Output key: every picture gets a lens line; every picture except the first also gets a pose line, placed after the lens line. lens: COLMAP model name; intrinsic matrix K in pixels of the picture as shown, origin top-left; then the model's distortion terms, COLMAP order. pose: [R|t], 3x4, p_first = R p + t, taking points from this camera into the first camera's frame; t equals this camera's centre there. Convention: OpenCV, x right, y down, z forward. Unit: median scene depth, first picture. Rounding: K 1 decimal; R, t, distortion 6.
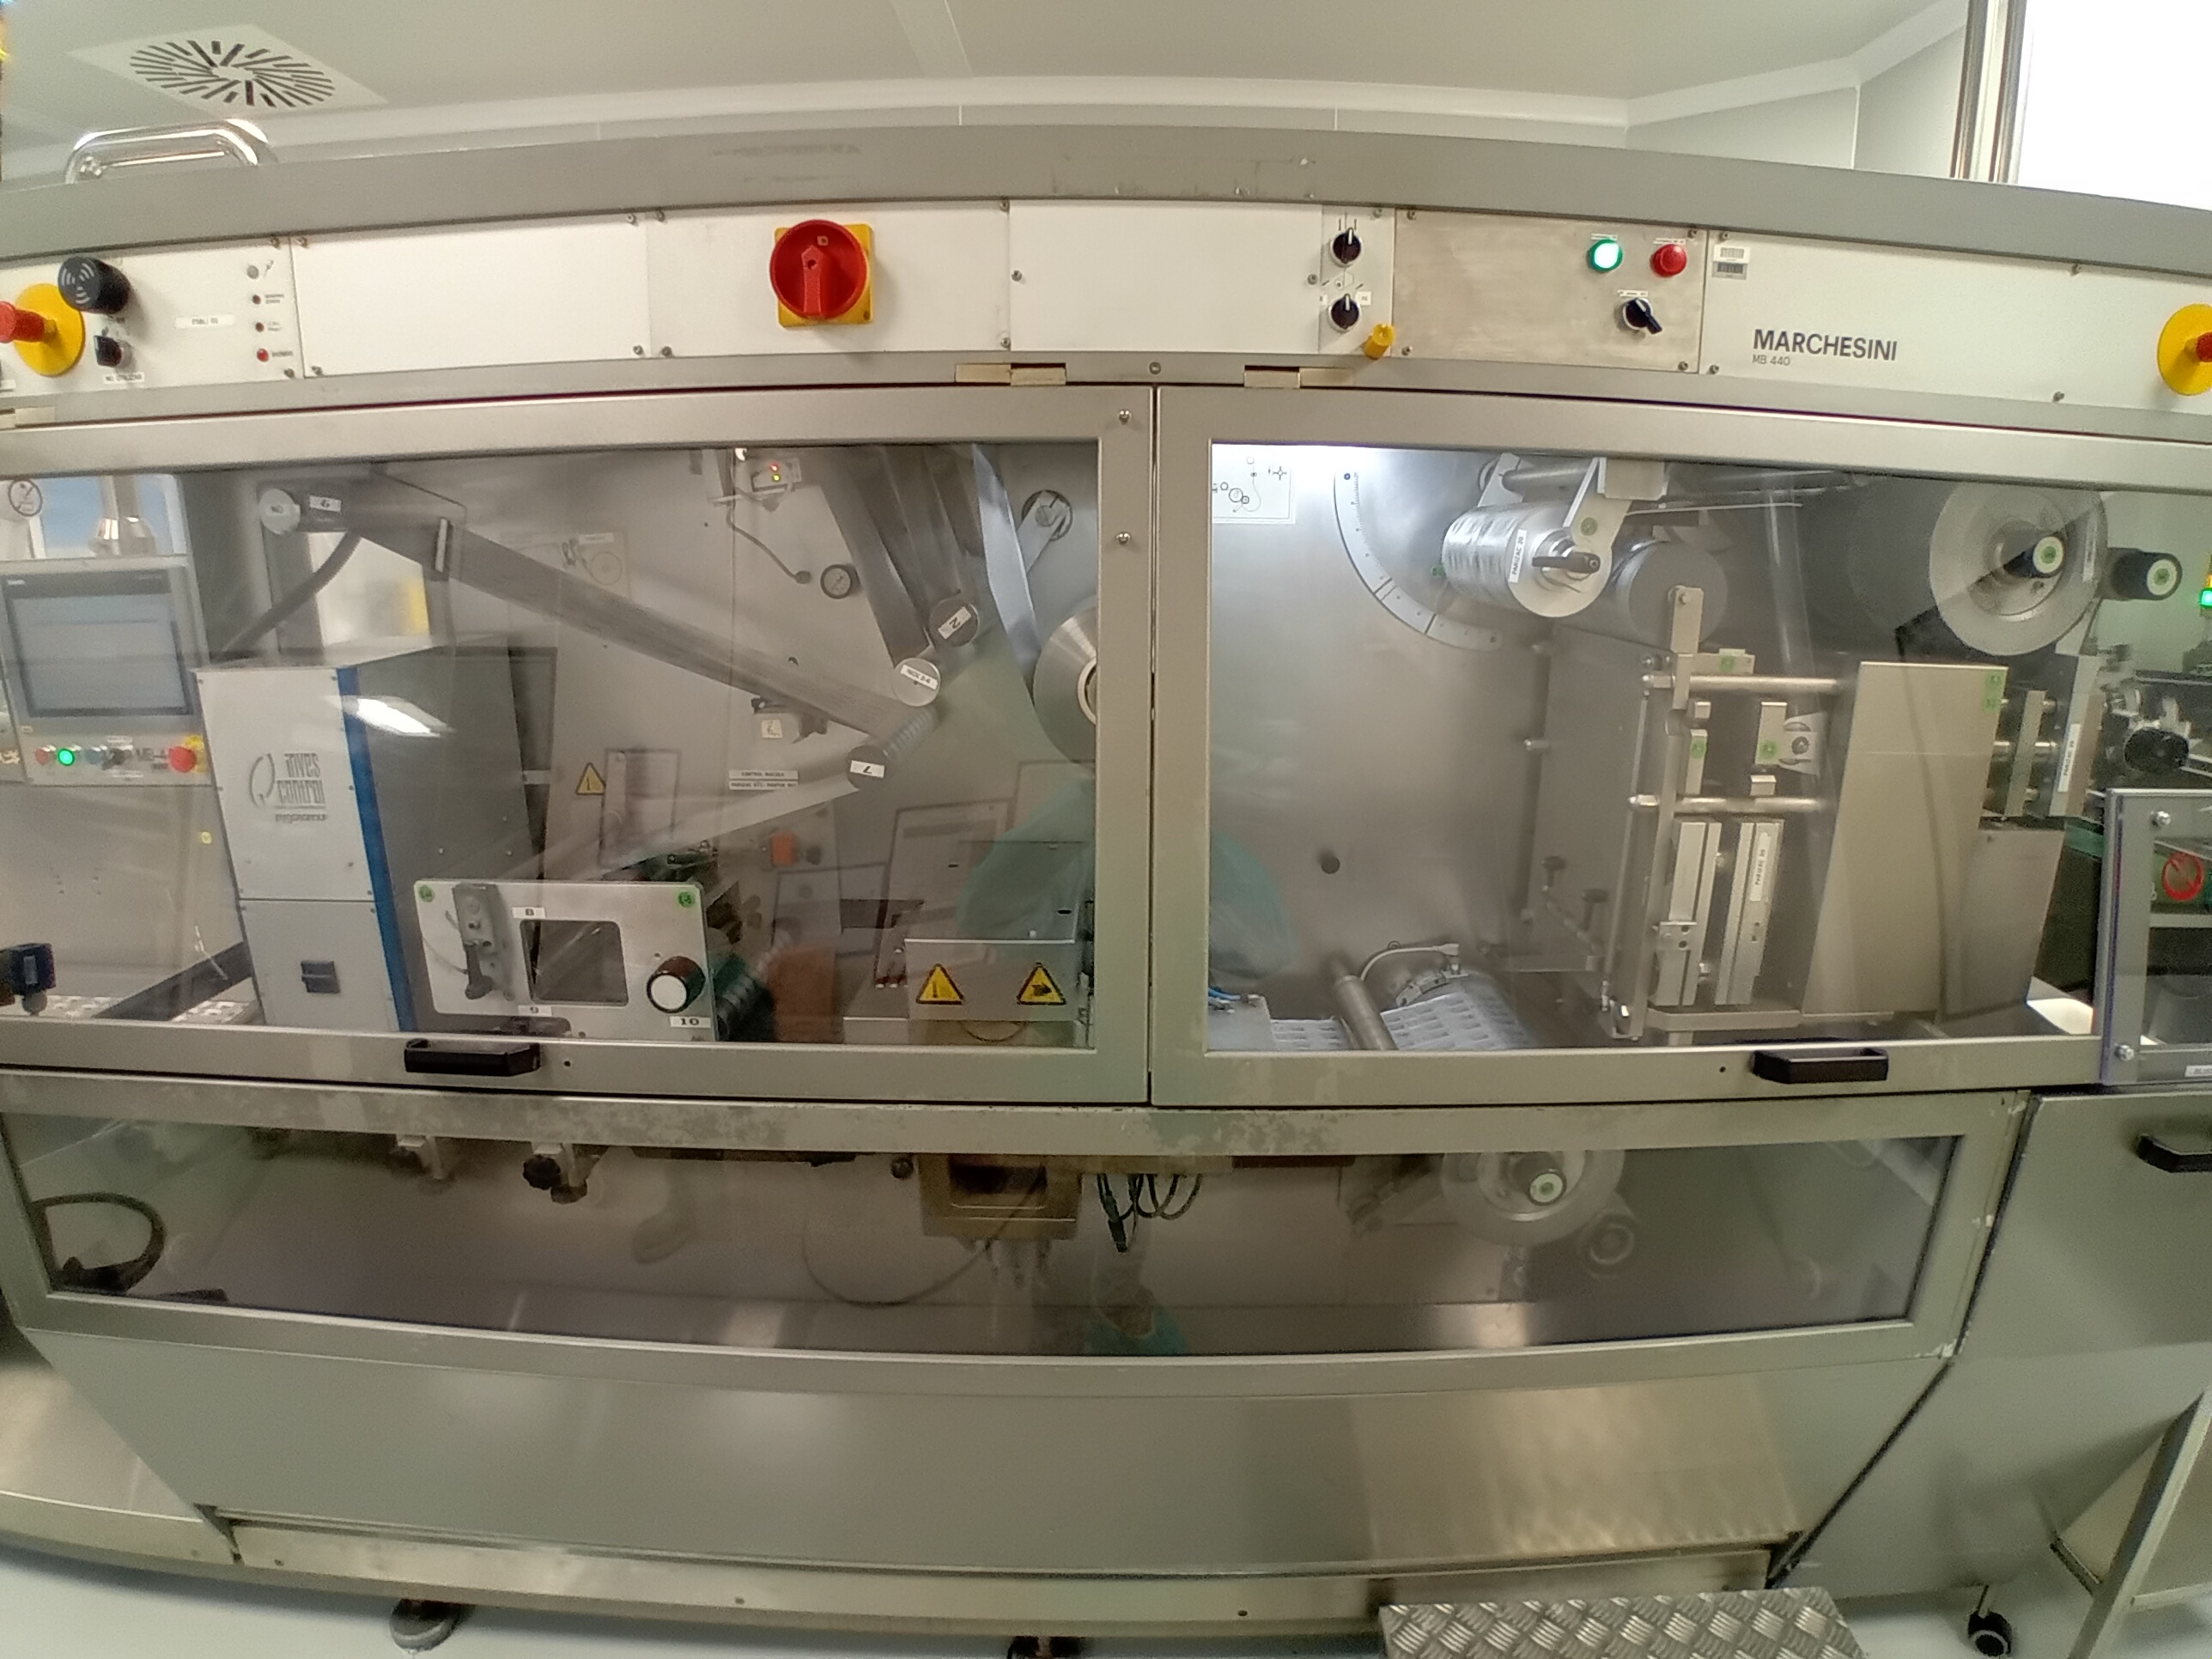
lens RADIAL K [[1118.2, 0, 1130.4], [0, 1118.2, 823.4], [0, 0, 1]] dist [-0.141227, 0.033318]
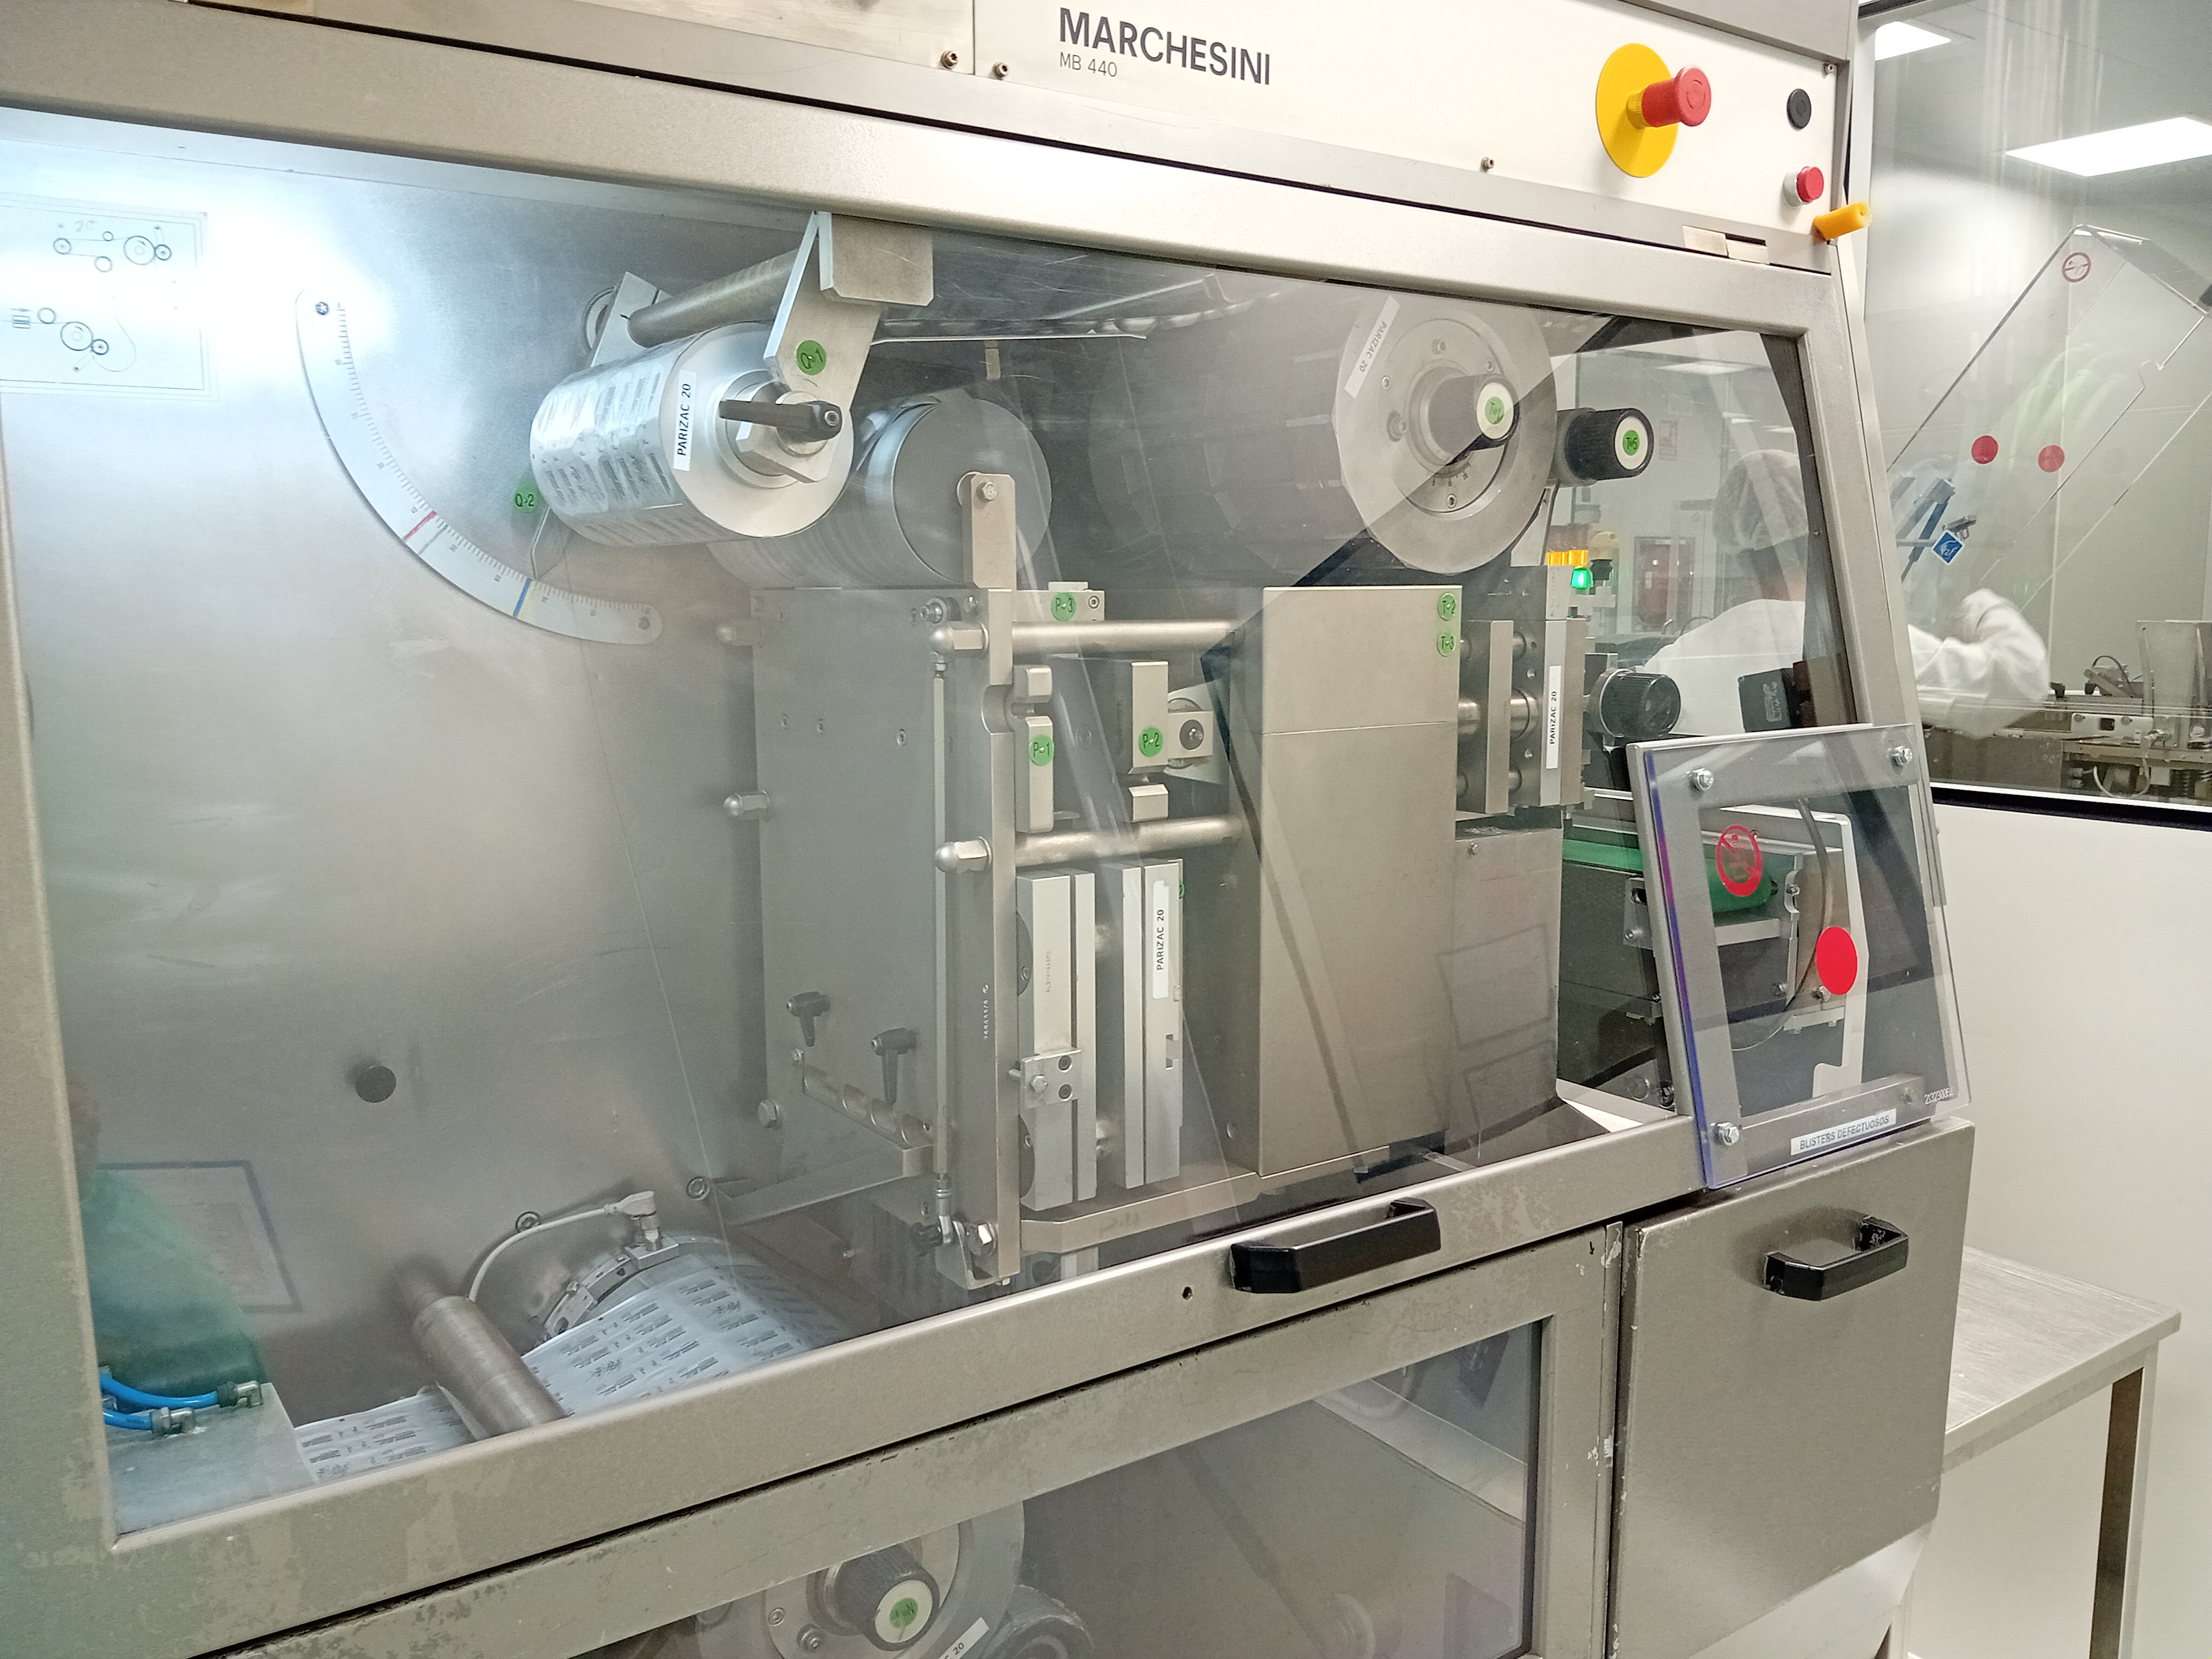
lens RADIAL K [[1736.7, 0, 1104.4], [0, 1736.7, 846.5], [0, 0, 1]] dist [0.076985, -0.164297]
pose [[0.824505, -0.091294, 0.558442, 0.026825], [0.156326, 0.985240, -0.069739, 0.052494], [-0.543833, 0.144799, 0.826607, 0.211509]]
